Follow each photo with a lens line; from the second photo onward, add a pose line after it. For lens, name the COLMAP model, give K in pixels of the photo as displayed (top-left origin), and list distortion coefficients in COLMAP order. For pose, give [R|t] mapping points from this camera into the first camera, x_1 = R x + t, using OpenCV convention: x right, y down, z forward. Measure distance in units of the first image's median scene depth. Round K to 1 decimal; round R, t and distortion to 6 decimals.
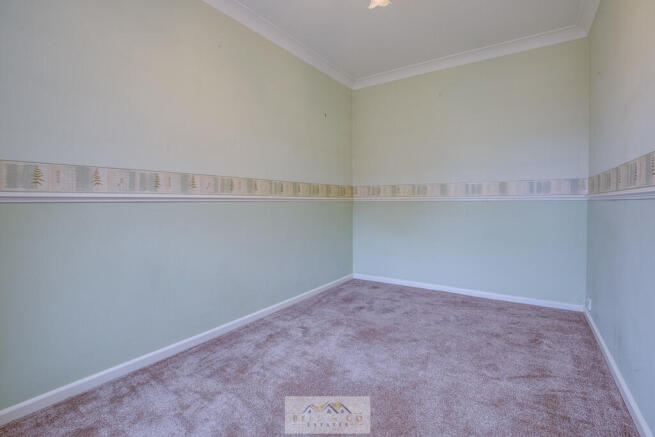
lens RADIAL K [[310.5, 0, 332.0], [0, 310.5, 204.3], [0, 0, 1]] dist [-0.027817, 0.000598]
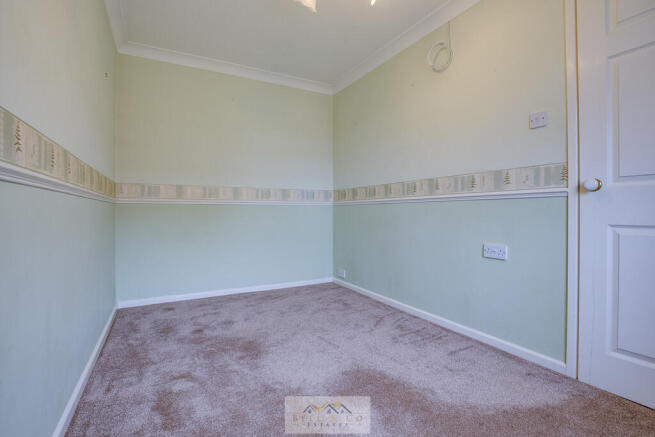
lens RADIAL K [[310.5, 0, 332.0], [0, 310.5, 204.3], [0, 0, 1]] dist [-0.027817, 0.000598]
pose [[0.444228, 0.018098, 0.895731, -0.553685], [-0.001674, 0.999811, -0.019371, 0.010525], [-0.895912, 0.007106, 0.444175, 0.349655]]
